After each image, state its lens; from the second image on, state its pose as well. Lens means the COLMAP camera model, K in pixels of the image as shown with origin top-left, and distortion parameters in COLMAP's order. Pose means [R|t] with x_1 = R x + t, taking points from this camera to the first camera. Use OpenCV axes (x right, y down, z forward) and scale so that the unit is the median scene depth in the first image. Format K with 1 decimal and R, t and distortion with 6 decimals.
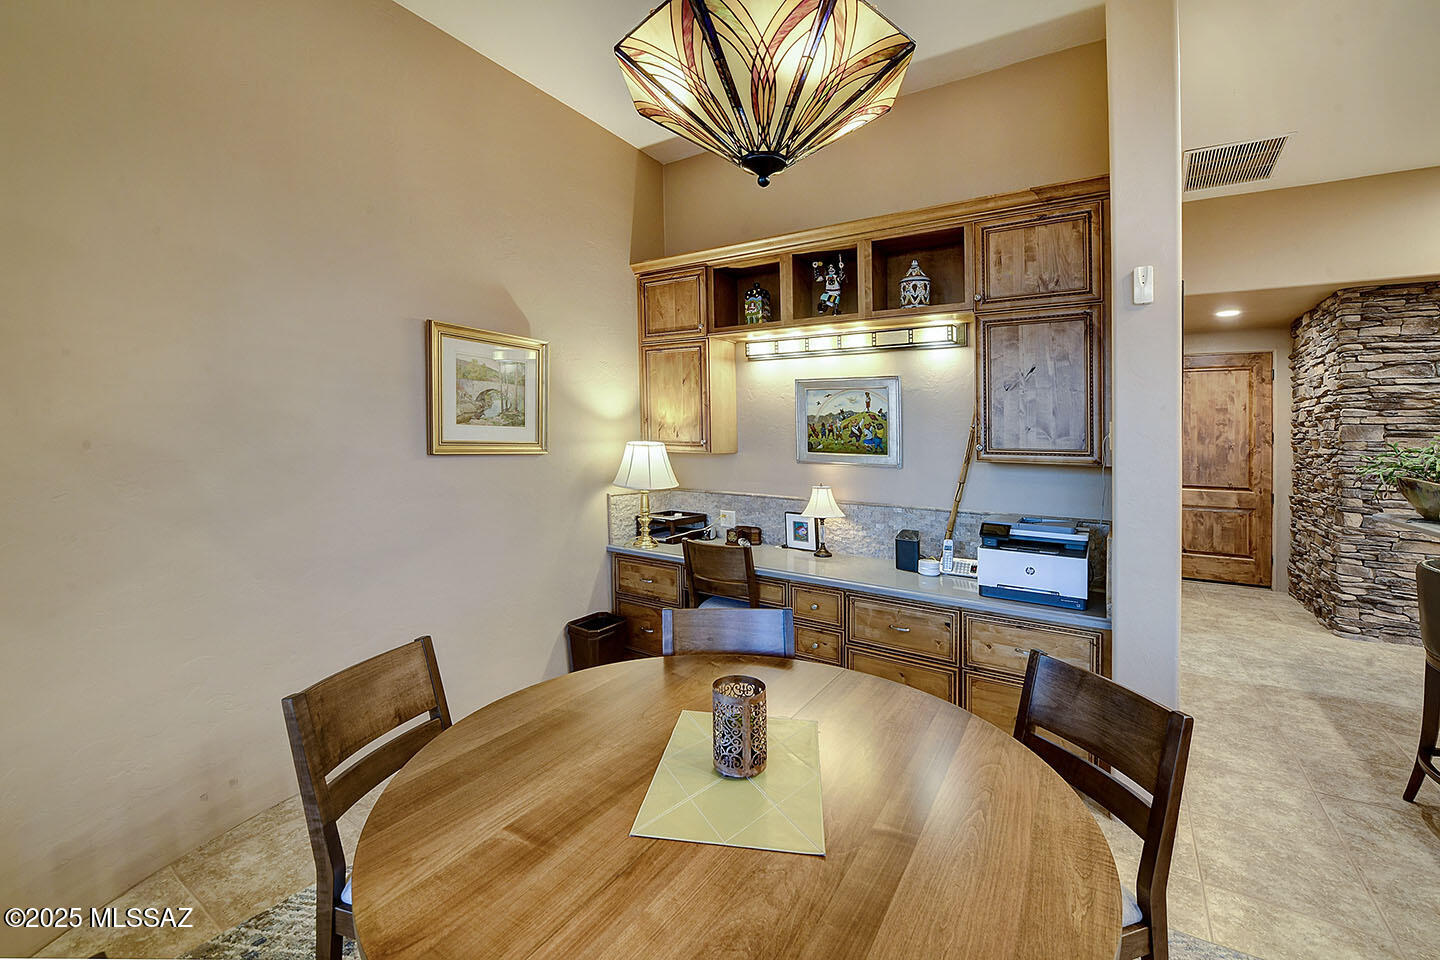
lens RADIAL K [[612.0, 0, 685.3], [0, 612.0, 452.0], [0, 0, 1]] dist [-0.030462, 0.000031]
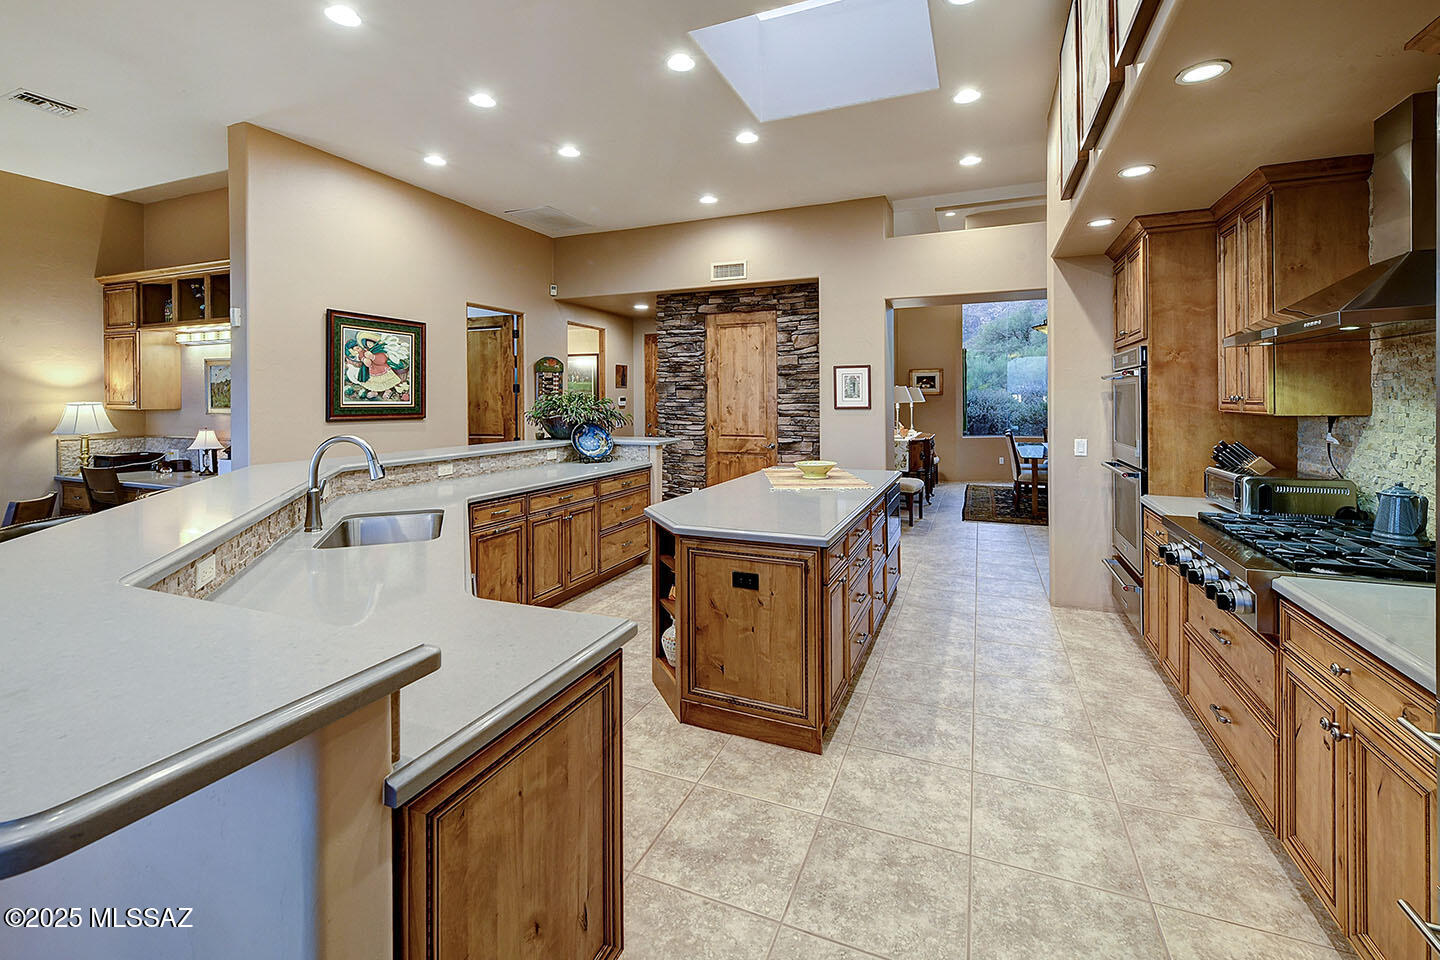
lens RADIAL K [[610.7, 0, 723.3], [0, 610.7, 390.1], [0, 0, 1]] dist [-0.010237, -0.000074]
pose [[0.976884, -0.016217, 0.213152, 1.043130], [0.024639, 0.999015, -0.036917, 0.041761], [-0.212343, 0.041315, 0.976321, -0.677098]]
